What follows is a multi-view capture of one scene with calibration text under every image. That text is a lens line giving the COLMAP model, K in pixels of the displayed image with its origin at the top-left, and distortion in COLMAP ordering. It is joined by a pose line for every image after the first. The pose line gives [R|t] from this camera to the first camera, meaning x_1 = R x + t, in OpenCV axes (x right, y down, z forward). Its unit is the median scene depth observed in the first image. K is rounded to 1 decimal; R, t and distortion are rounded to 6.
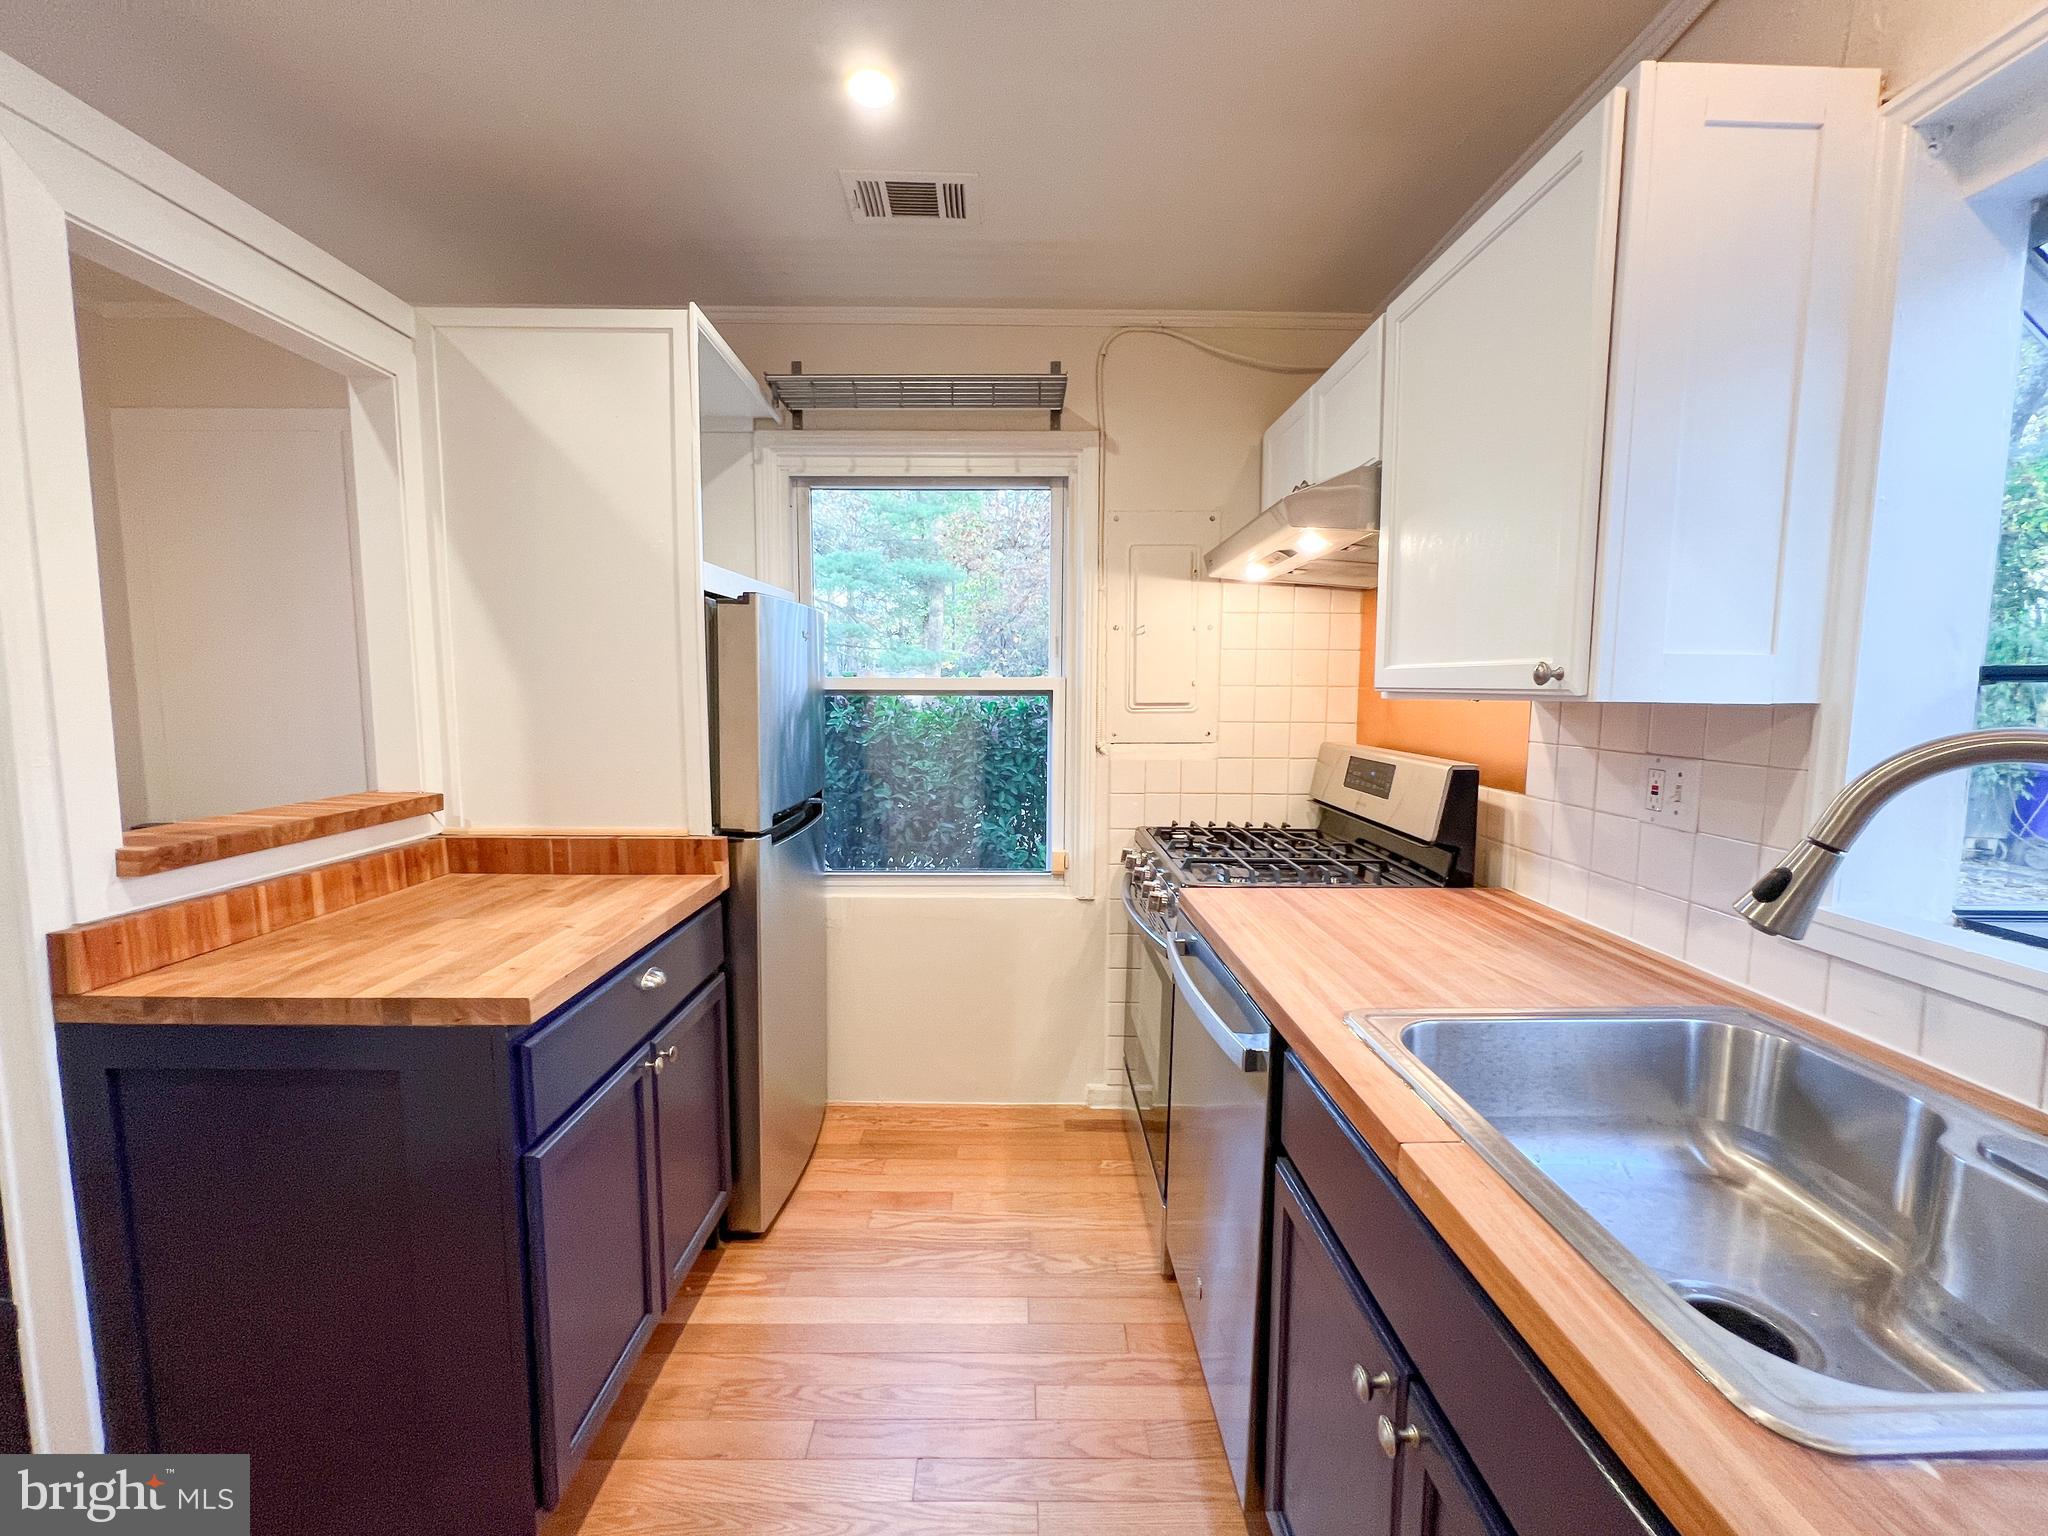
lens RADIAL K [[823.5, 0, 1024.0], [0, 823.5, 768.0], [0, 0, 1]] dist [-0.000890, 0.000407]
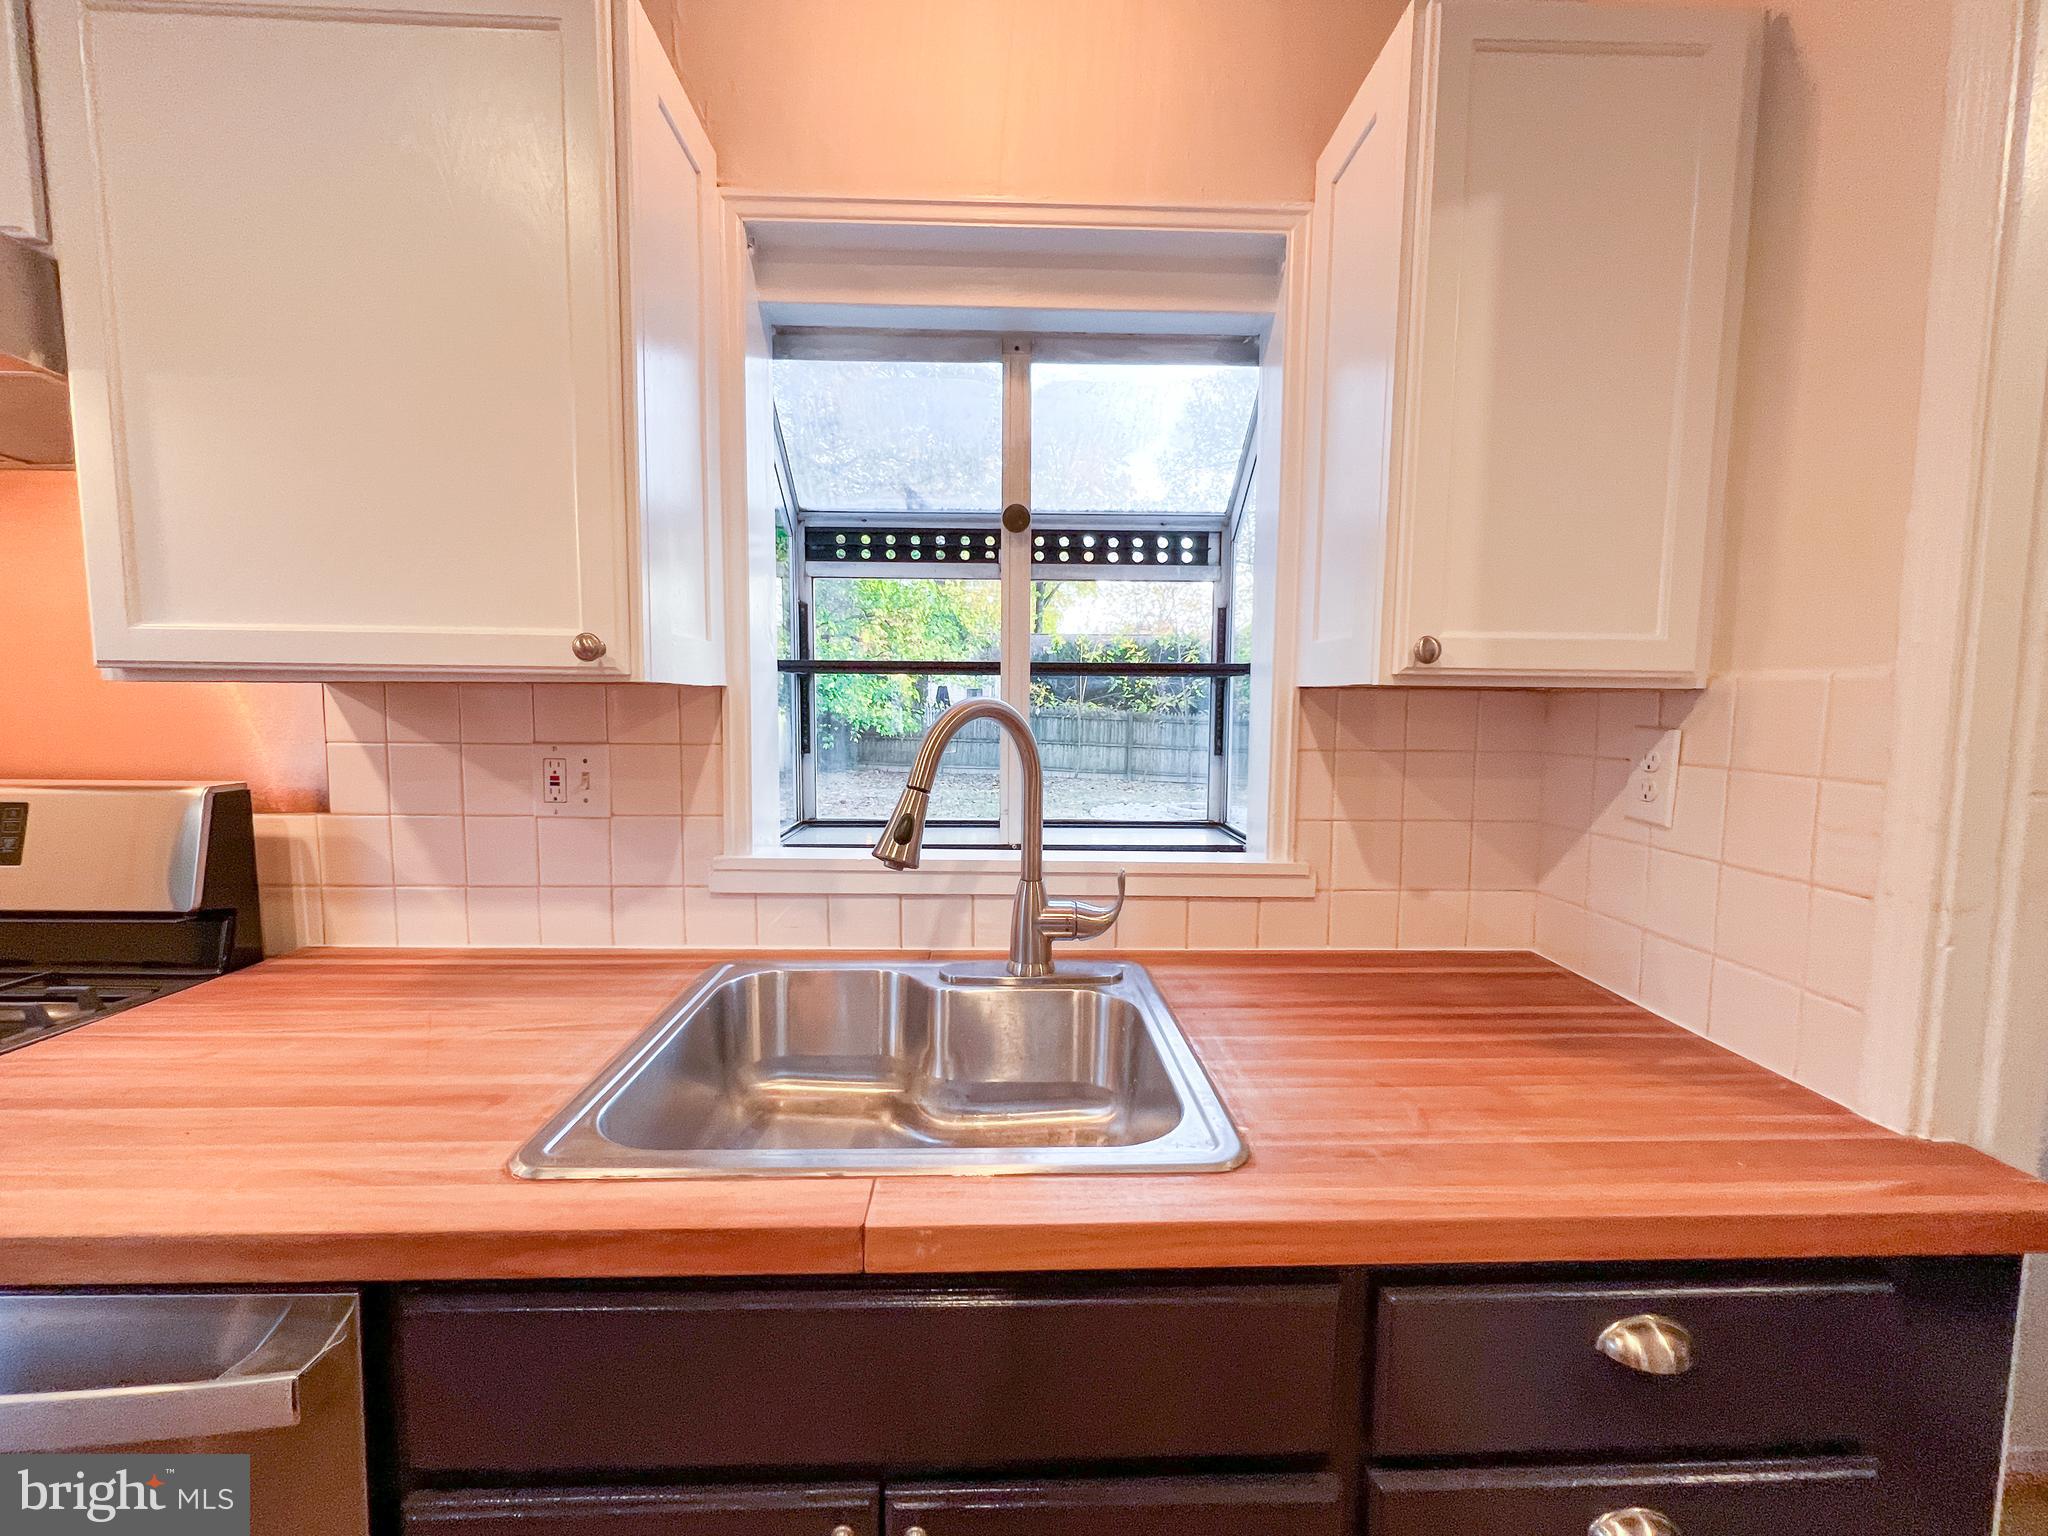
lens RADIAL K [[823.5, 0, 1024.0], [0, 823.5, 768.0], [0, 0, 1]] dist [-0.000890, 0.000407]
pose [[-0.011933, -0.086497, 0.996181, -0.169135], [0.092105, 0.991921, 0.087231, -0.019651], [-0.995678, 0.092794, -0.003869, 0.468996]]
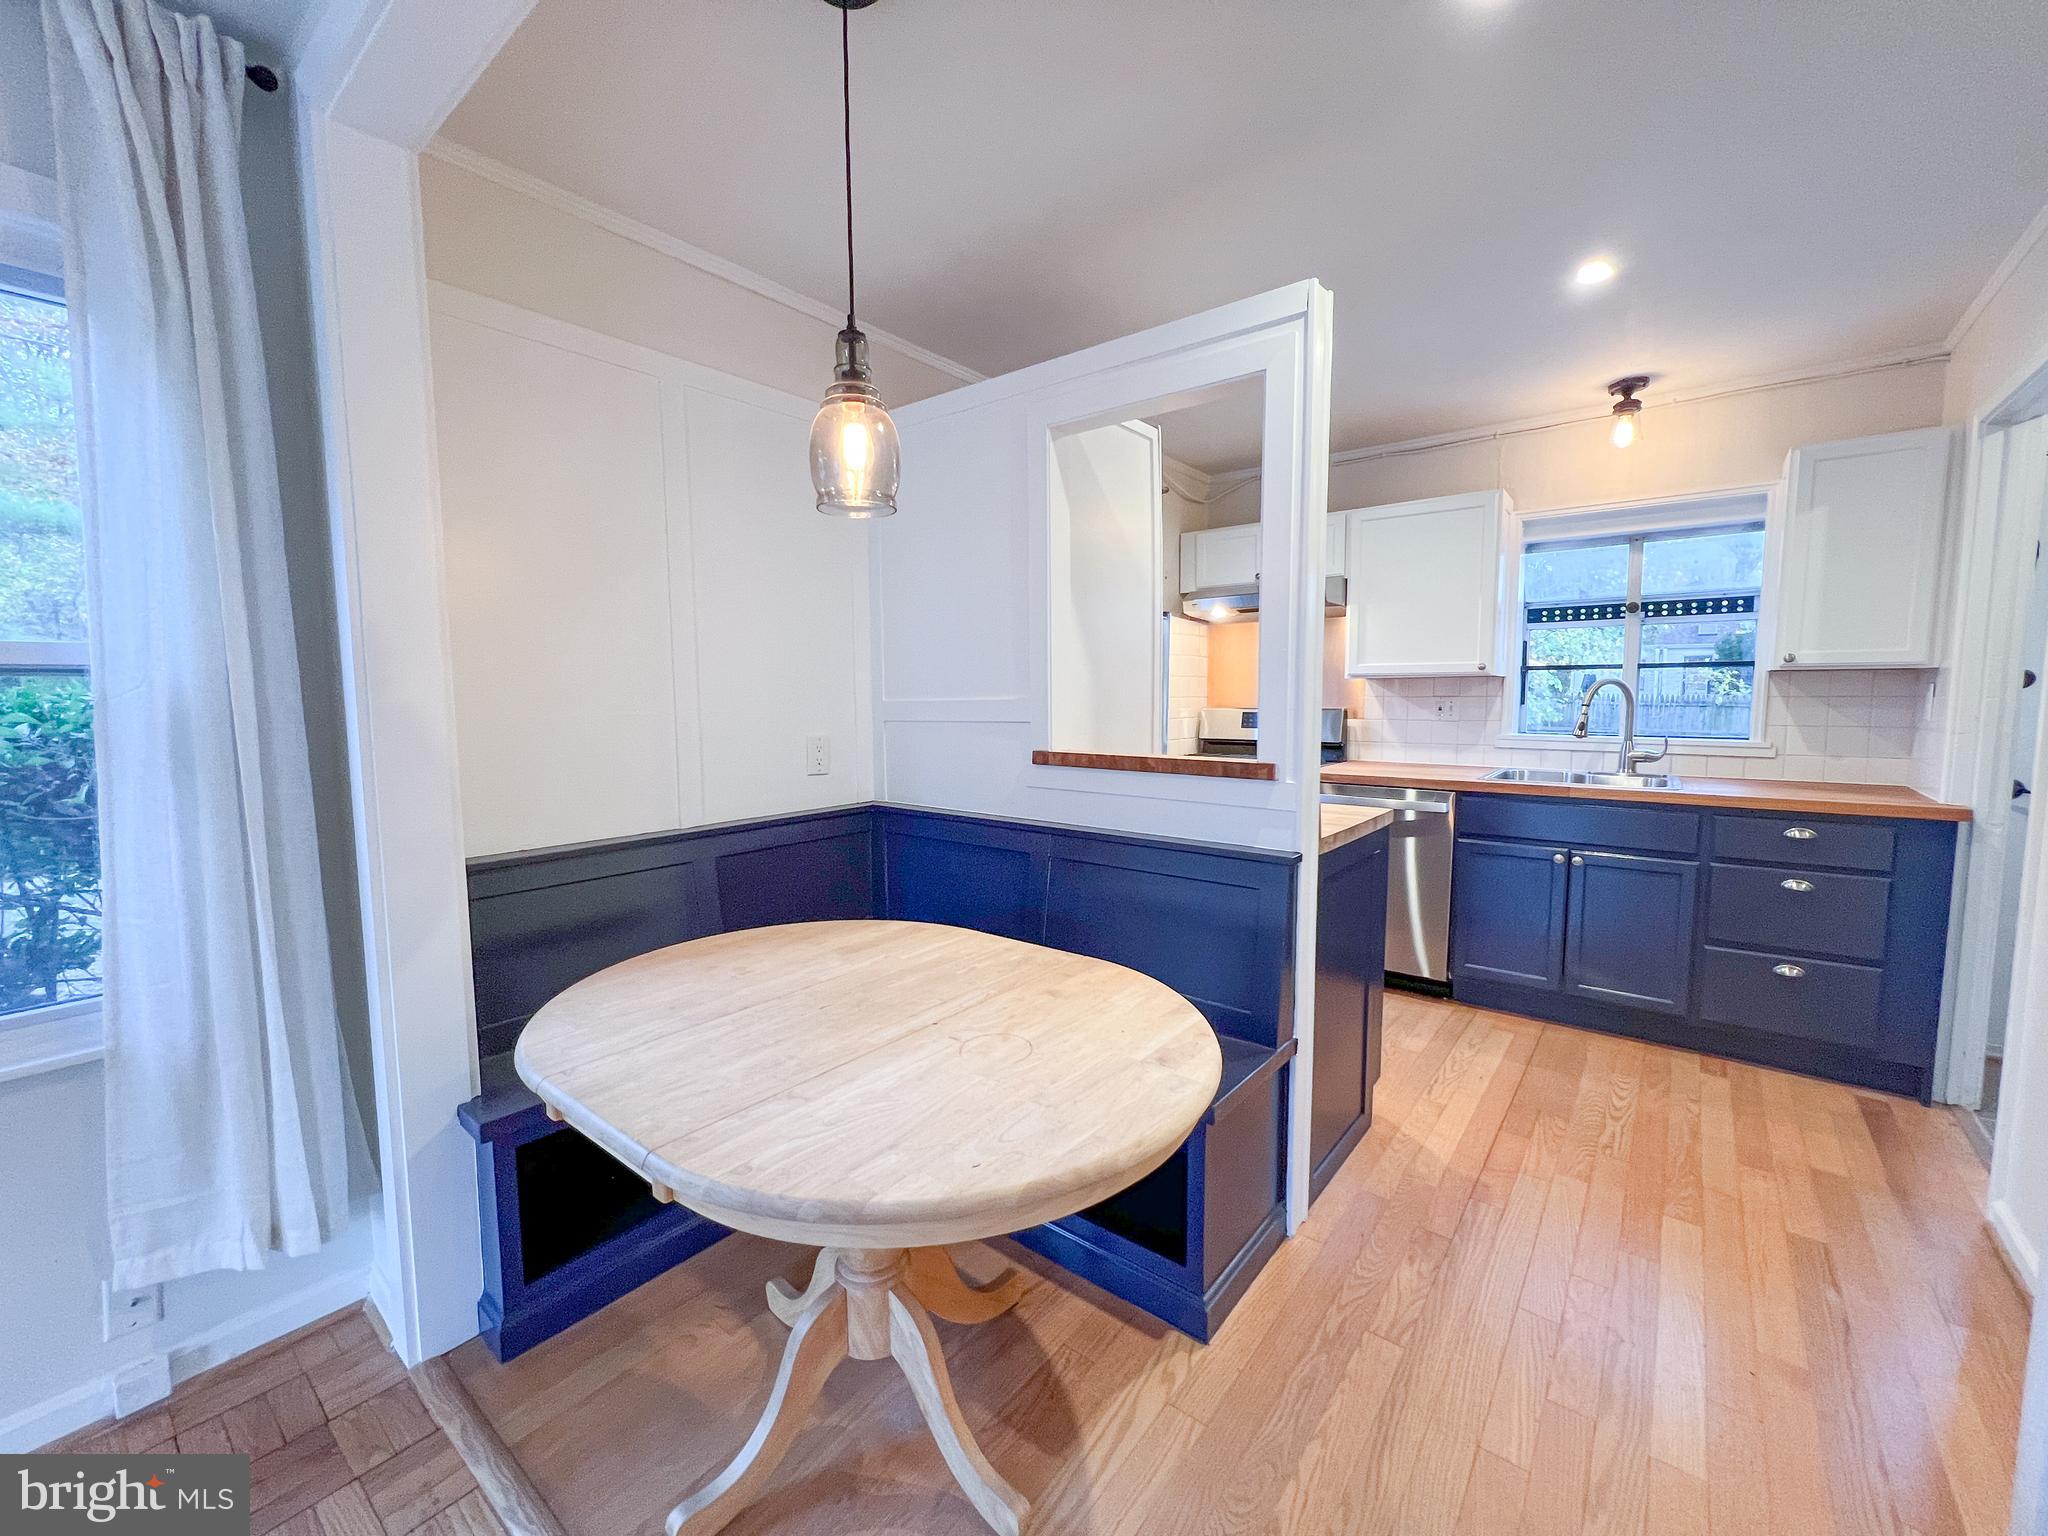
lens RADIAL K [[823.5, 0, 1024.0], [0, 823.5, 768.0], [0, 0, 1]] dist [-0.000890, 0.000407]
pose [[0.631627, -0.077691, 0.771370, -2.375326], [0.086879, 0.995792, 0.029155, 0.022364], [-0.770389, 0.048600, 0.635719, 0.300482]]
